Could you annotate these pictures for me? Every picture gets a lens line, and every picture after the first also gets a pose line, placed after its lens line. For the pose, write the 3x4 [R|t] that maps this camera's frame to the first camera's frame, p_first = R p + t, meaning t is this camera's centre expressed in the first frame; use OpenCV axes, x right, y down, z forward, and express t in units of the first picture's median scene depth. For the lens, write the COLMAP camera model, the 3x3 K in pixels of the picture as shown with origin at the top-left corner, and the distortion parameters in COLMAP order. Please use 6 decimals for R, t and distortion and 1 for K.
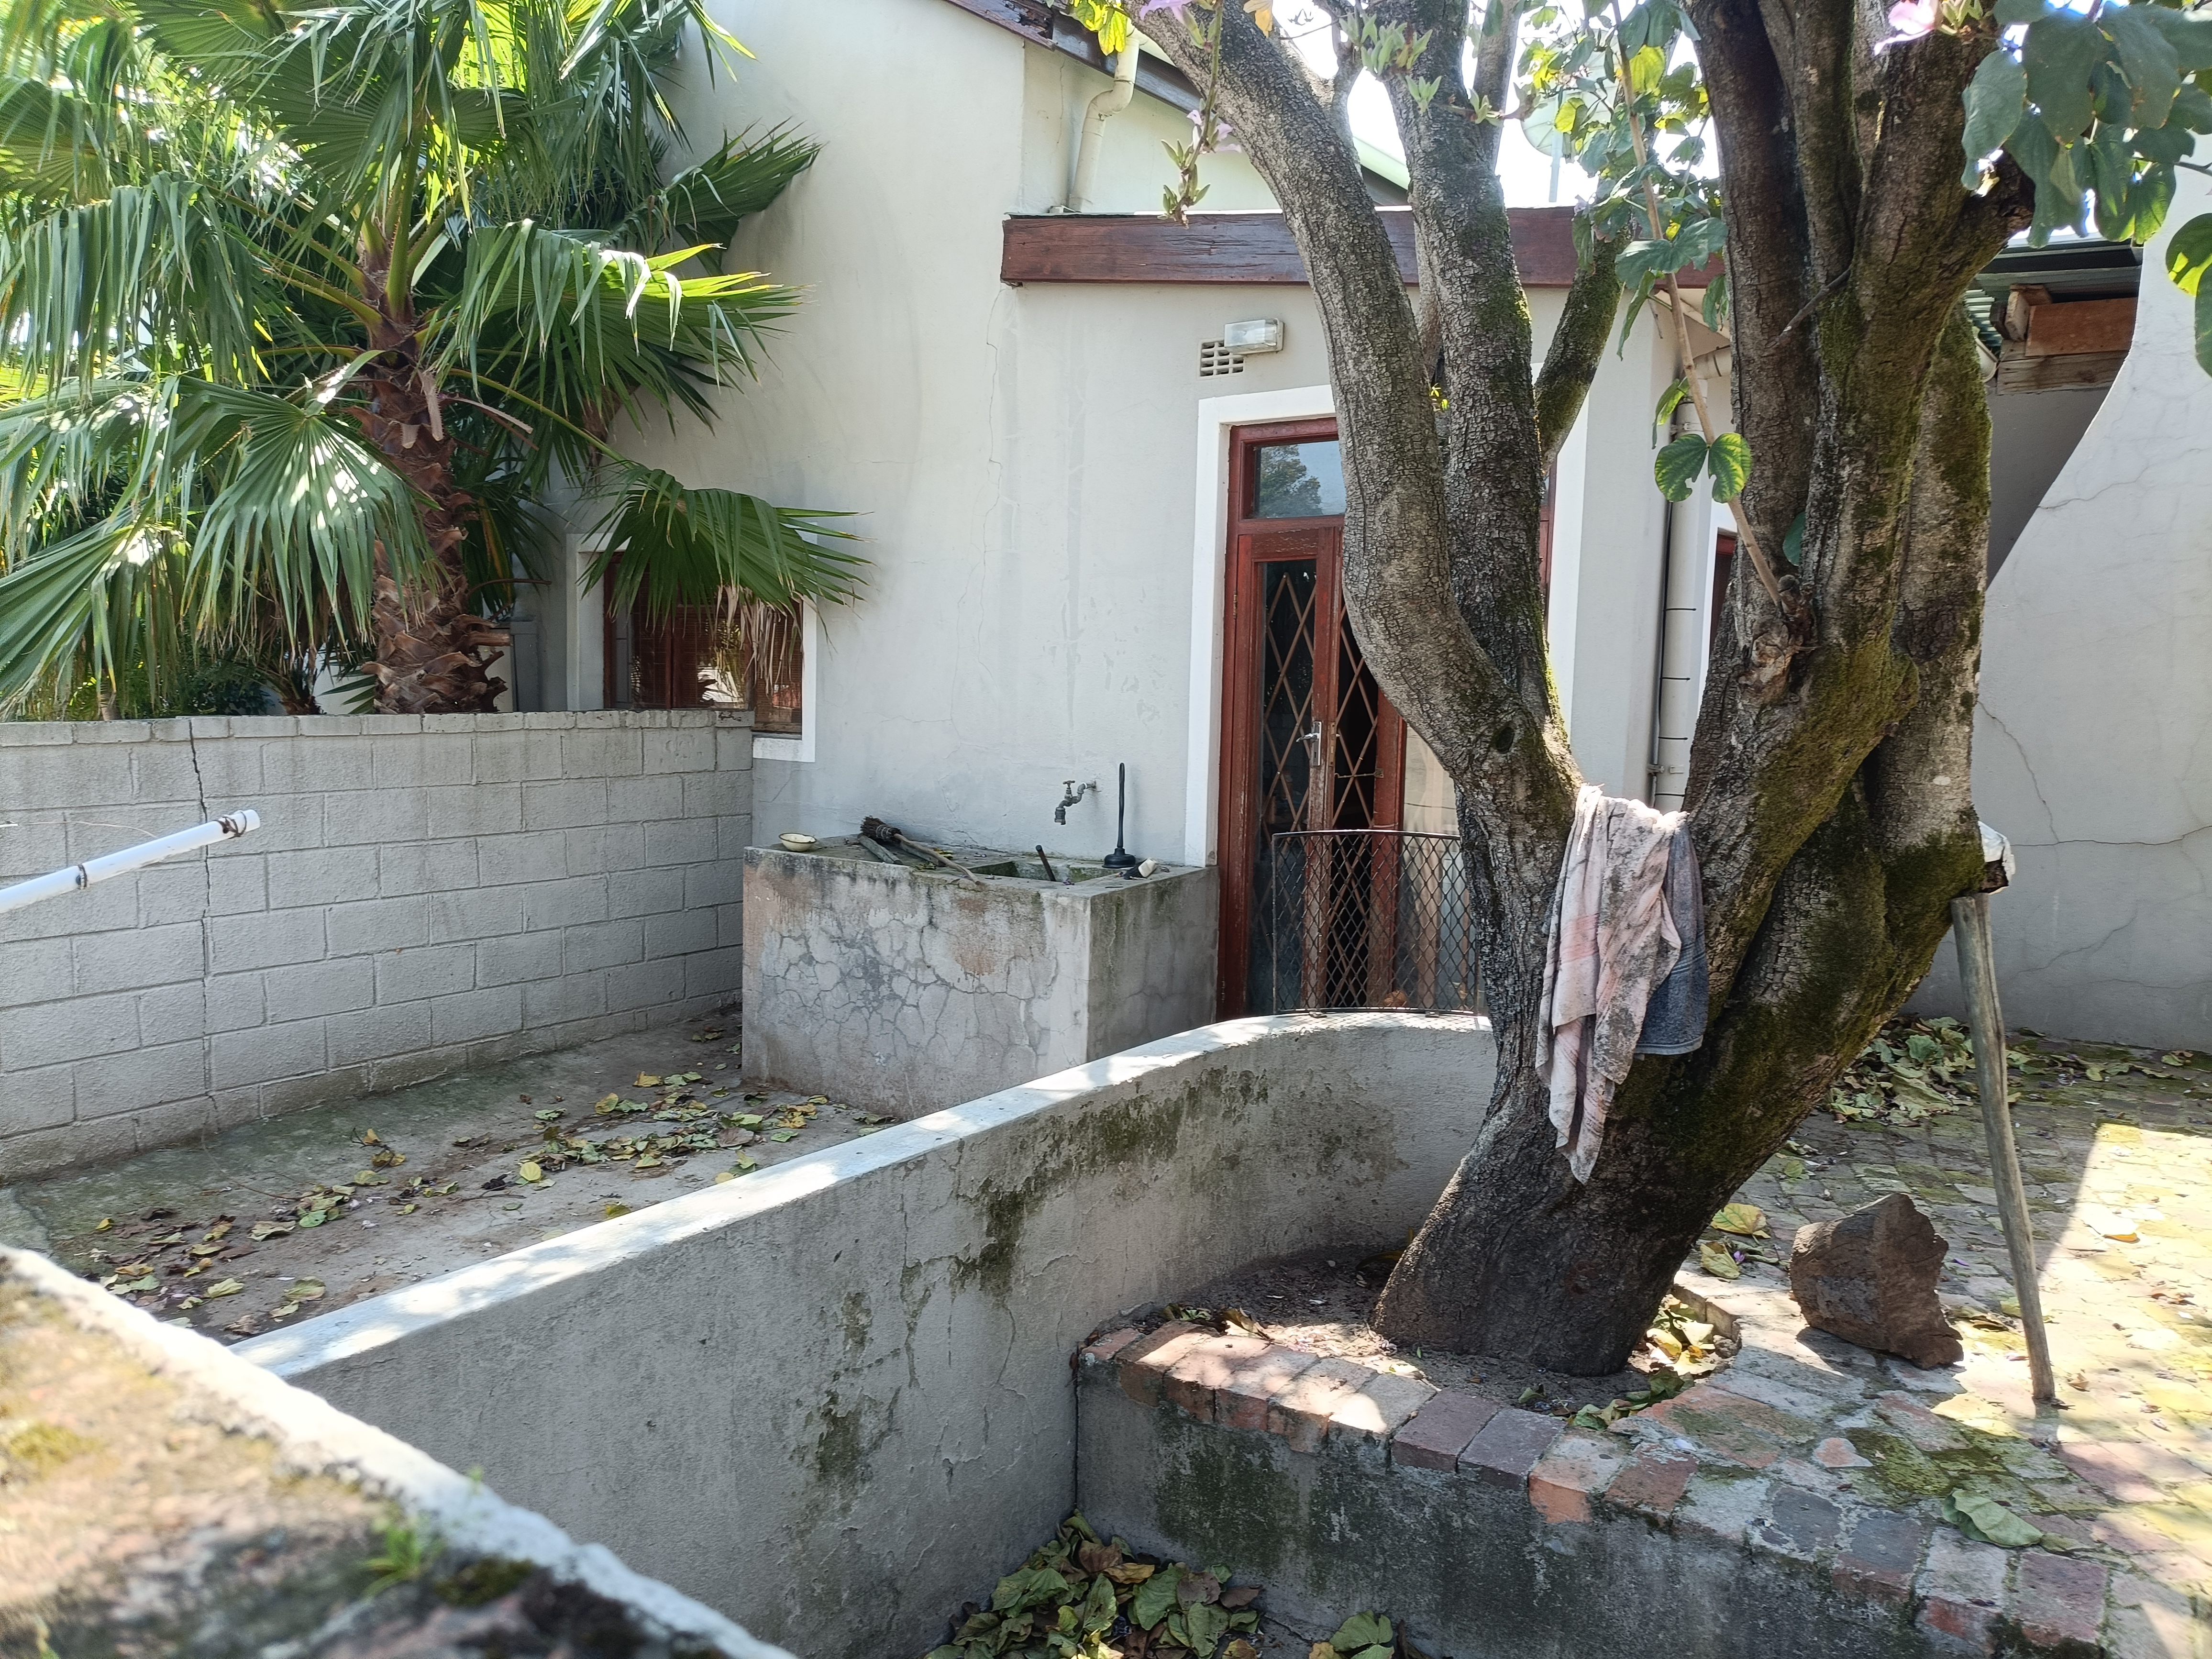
lens RADIAL K [[1635.0, 0, 1103.1], [0, 1635.0, 824.9], [0, 0, 1]] dist [0.032780, -0.017314]
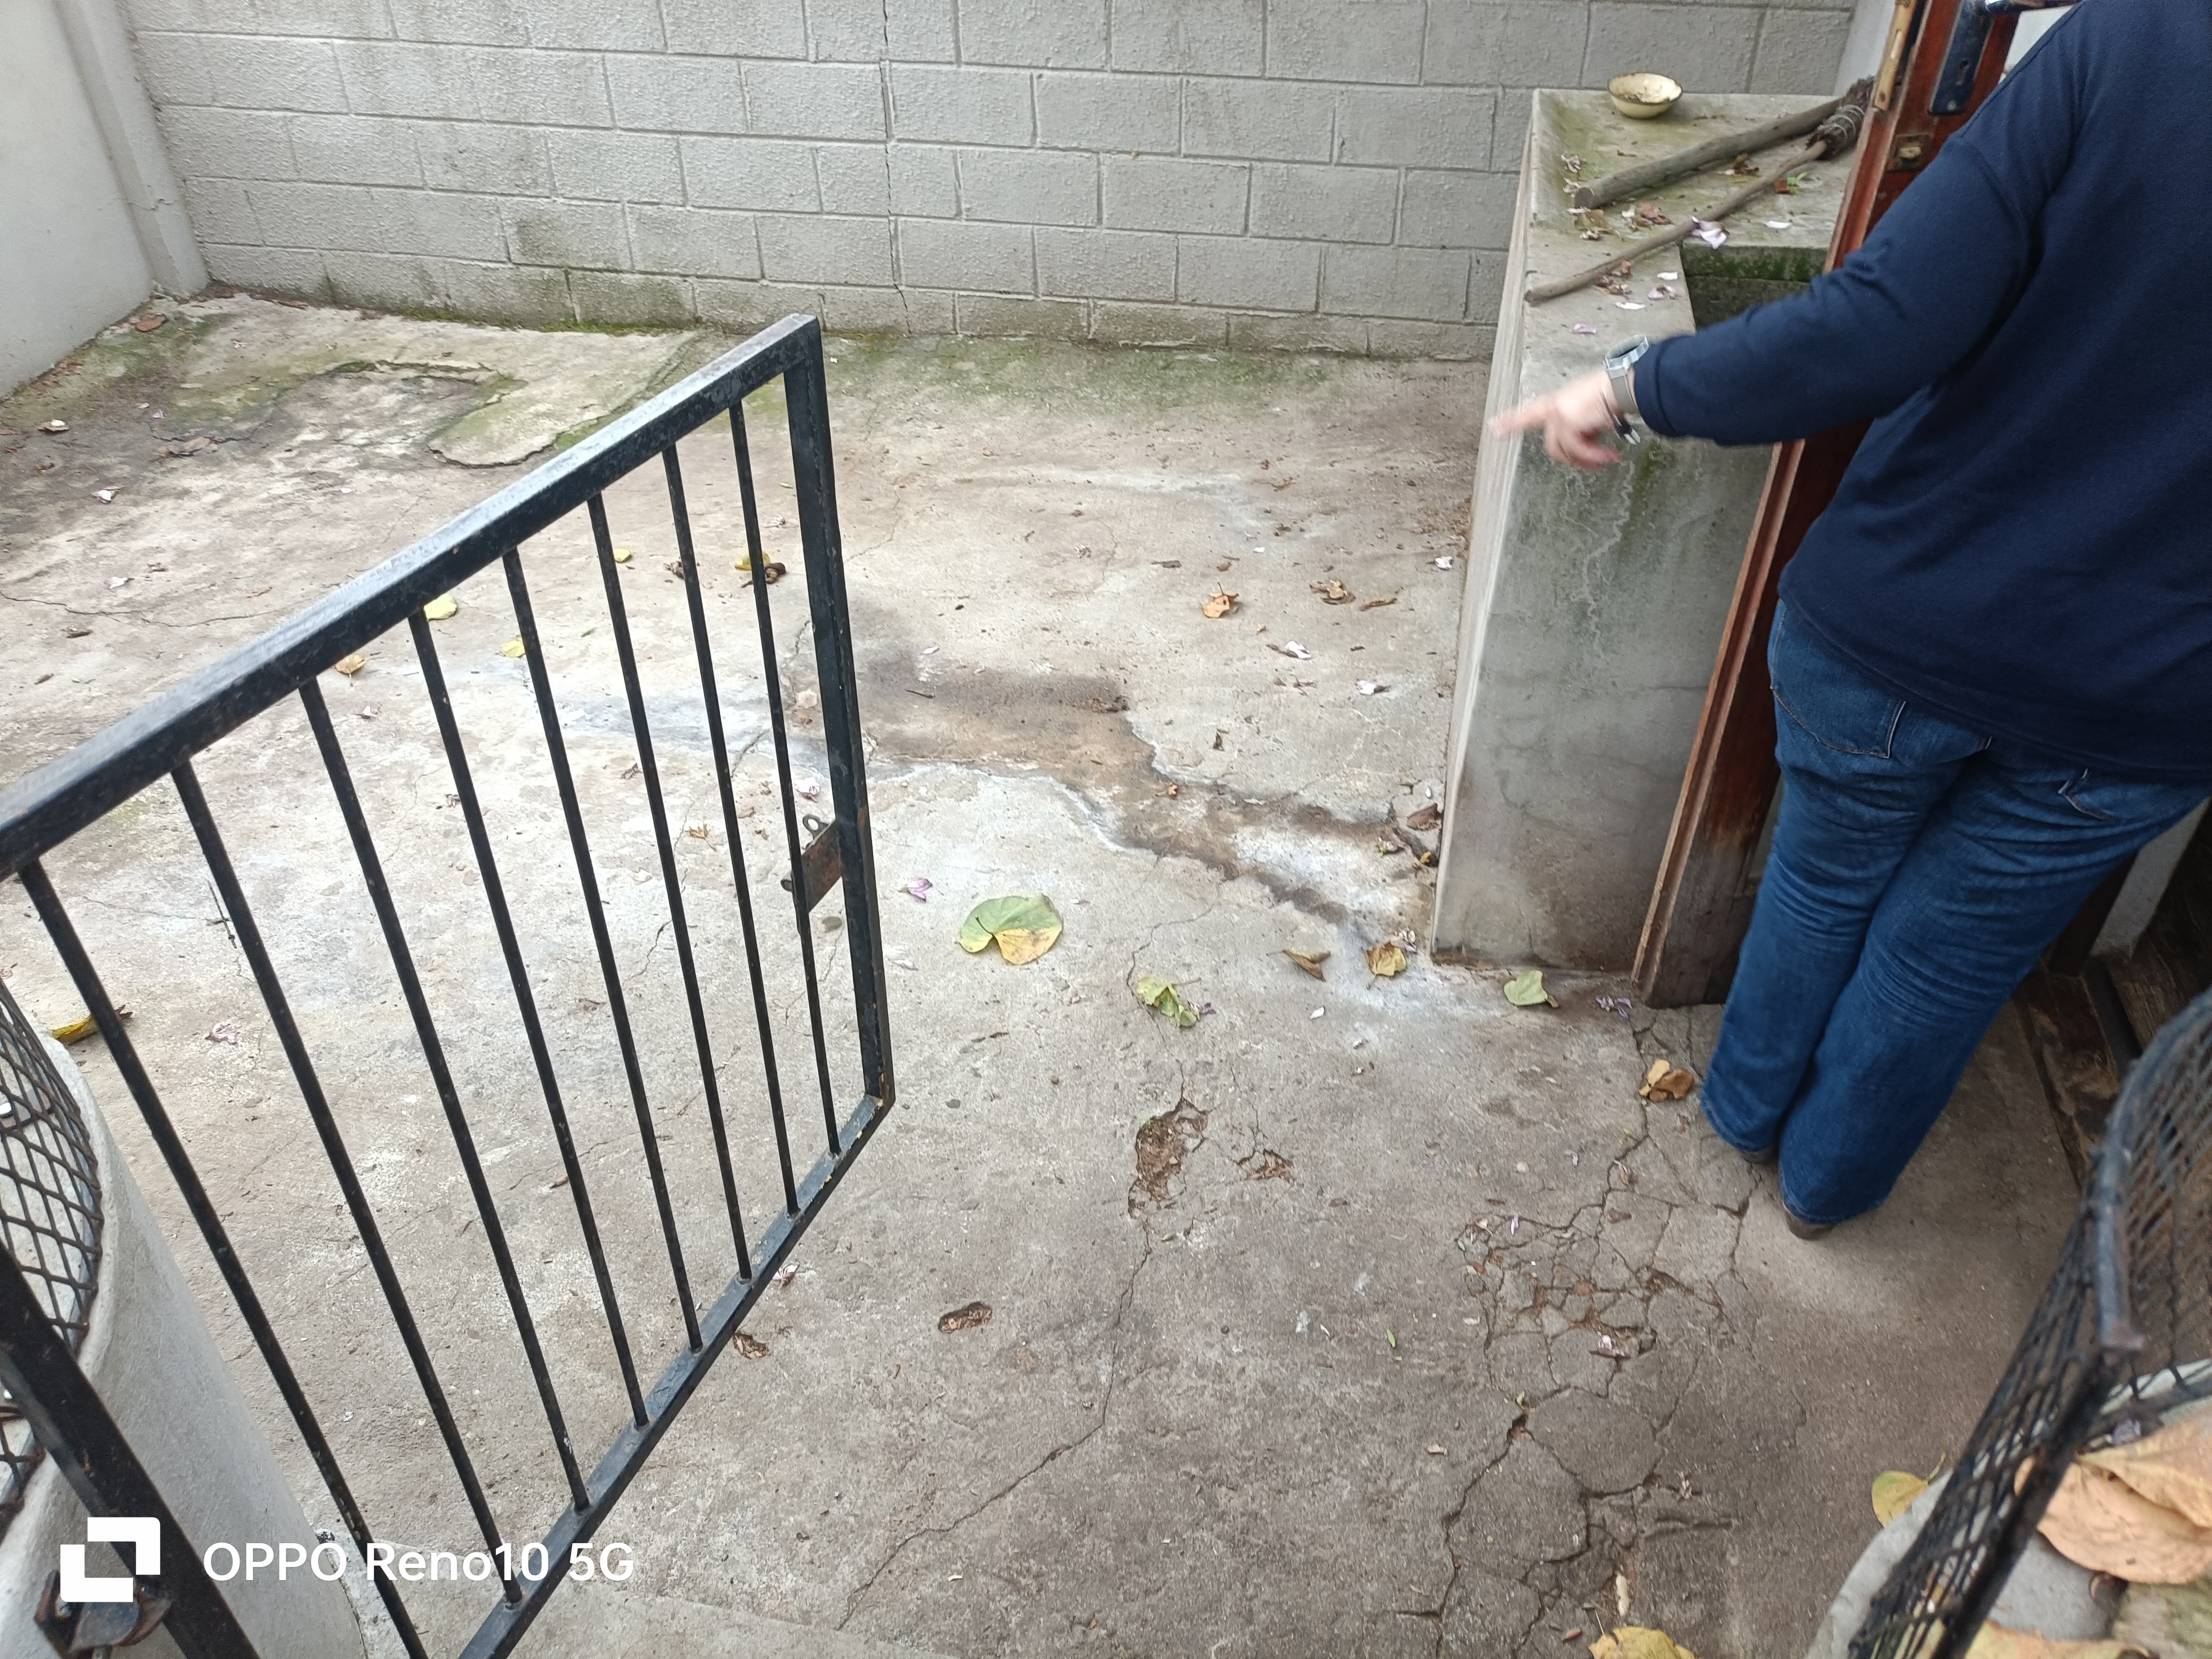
lens RADIAL K [[1635.0, 0, 1103.7], [0, 1635.0, 830.3], [0, 0, 1]] dist [0.032780, -0.017314]
pose [[0.411269, 0.527732, -0.743207, 0.285635], [-0.080210, 0.833144, 0.547208, -0.077369], [0.907978, -0.165438, 0.384976, 0.728199]]
